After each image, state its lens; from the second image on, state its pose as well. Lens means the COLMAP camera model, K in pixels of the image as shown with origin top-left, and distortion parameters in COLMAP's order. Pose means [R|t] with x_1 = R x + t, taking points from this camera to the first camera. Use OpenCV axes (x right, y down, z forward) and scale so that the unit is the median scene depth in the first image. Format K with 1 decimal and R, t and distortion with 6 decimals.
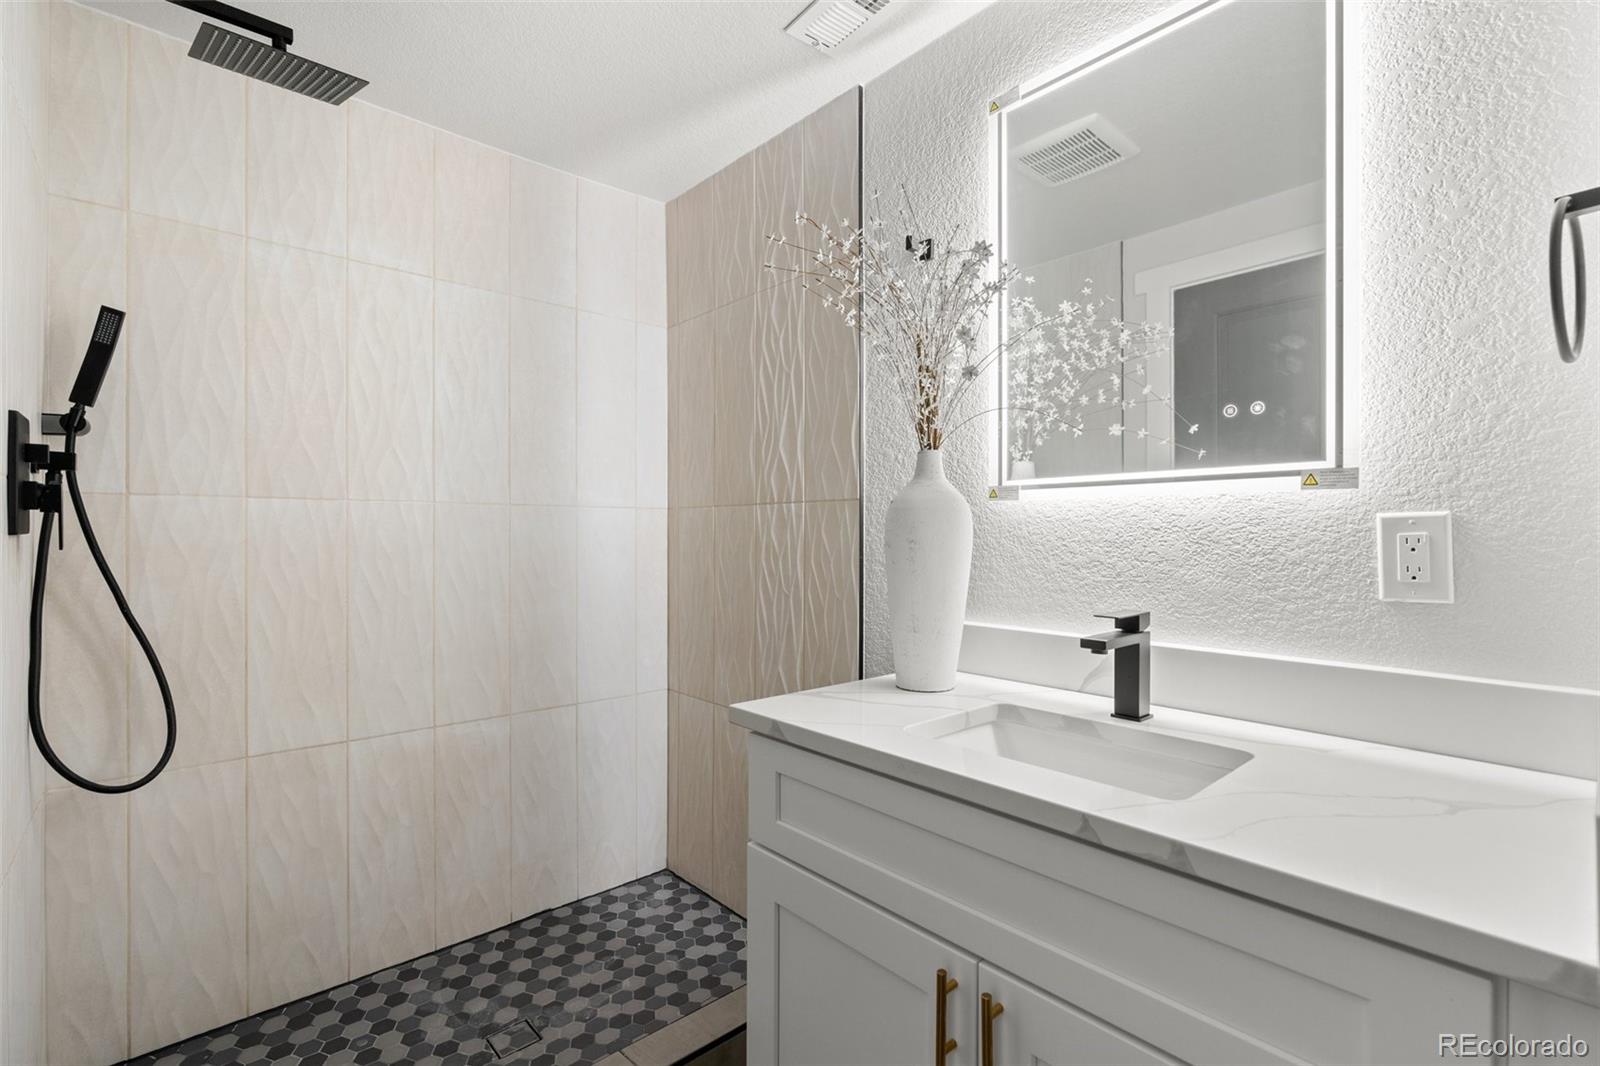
lens RADIAL K [[724.3, 0, 800.7], [0, 724.3, 528.8], [0, 0, 1]] dist [-0.004065, 0.000859]
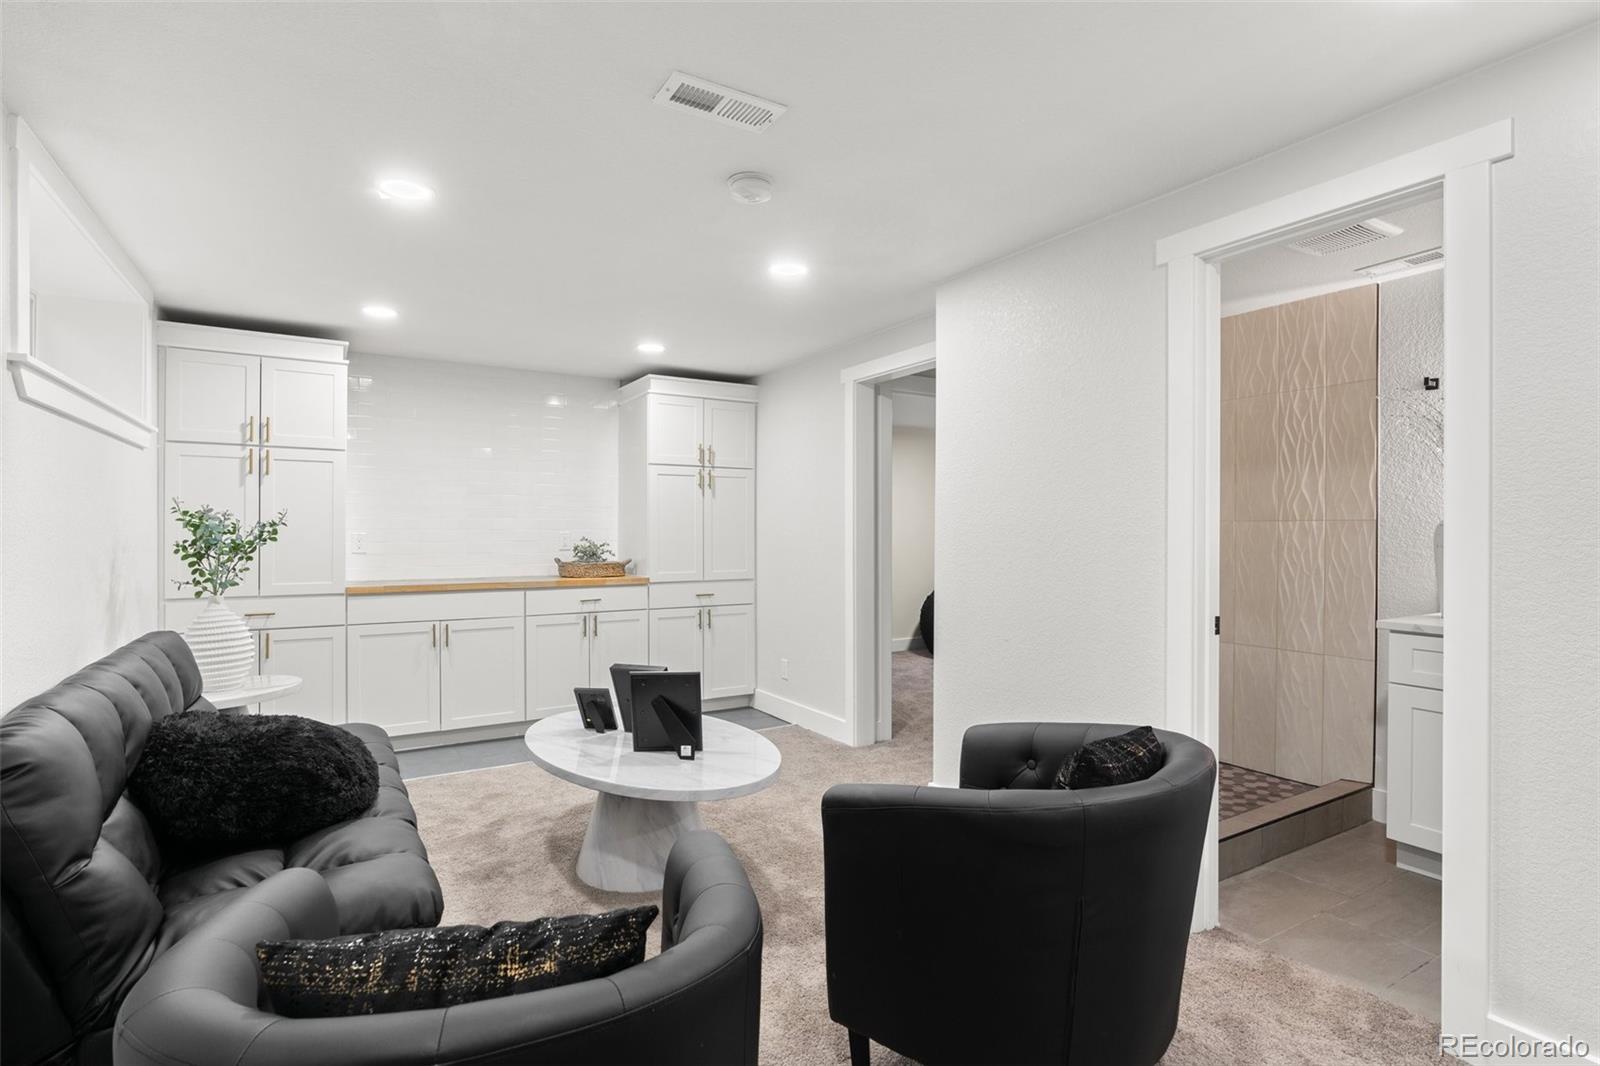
lens RADIAL K [[783.9, 0, 805.9], [0, 783.9, 522.8], [0, 0, 1]] dist [-0.000598, -0.000068]
pose [[0.983153, -0.000171, -0.182785, -0.832820], [0.000228, 1.000000, 0.000290, -0.031542], [0.182785, -0.000326, 0.983153, -0.998794]]
